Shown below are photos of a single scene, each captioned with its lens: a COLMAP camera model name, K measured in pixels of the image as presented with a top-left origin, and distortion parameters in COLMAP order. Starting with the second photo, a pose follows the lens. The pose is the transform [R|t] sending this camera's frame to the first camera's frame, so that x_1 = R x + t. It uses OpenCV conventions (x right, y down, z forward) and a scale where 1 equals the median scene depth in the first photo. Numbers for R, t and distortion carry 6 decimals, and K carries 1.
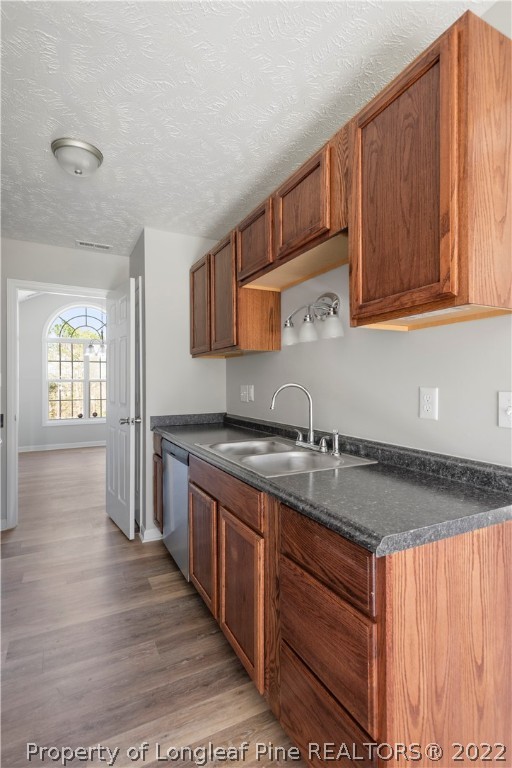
lens RADIAL K [[367.5, 0, 253.4], [0, 367.5, 384.0], [0, 0, 1]] dist [0.016164, -0.002161]
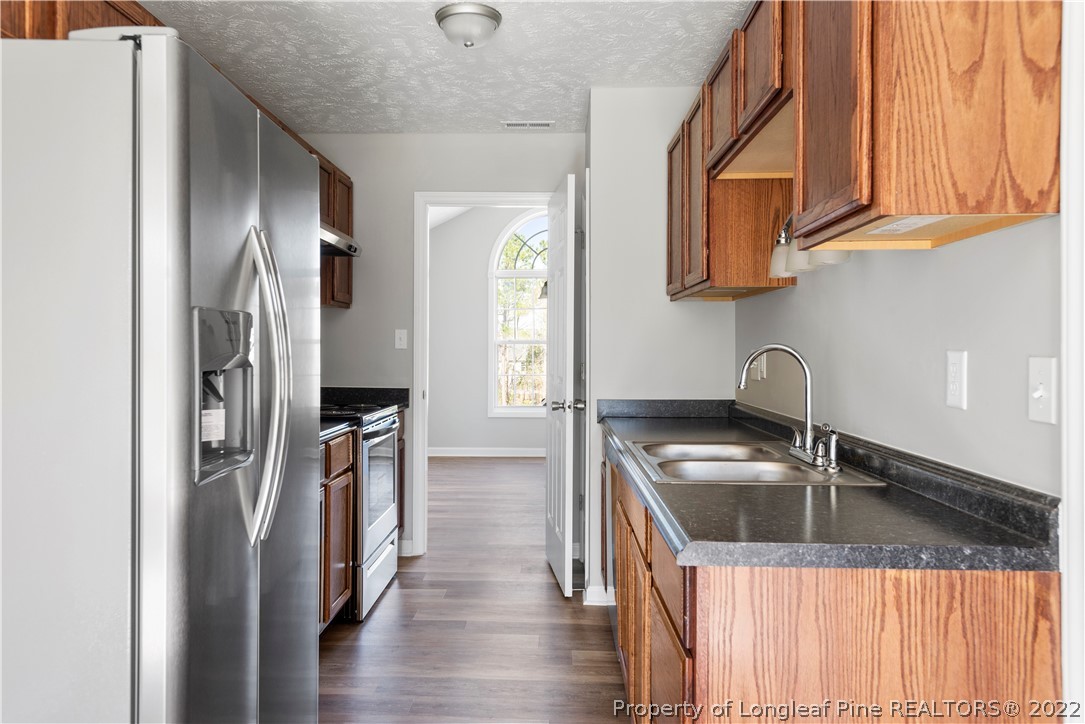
lens RADIAL K [[763.6, 0, 541.5], [0, 763.6, 358.6], [0, 0, 1]] dist [0.019465, -0.002937]
pose [[0.881147, 0.010697, -0.472722, 0.283846], [-0.005424, 0.999907, 0.012516, 0.006302], [0.472812, -0.008465, 0.881123, -0.184758]]
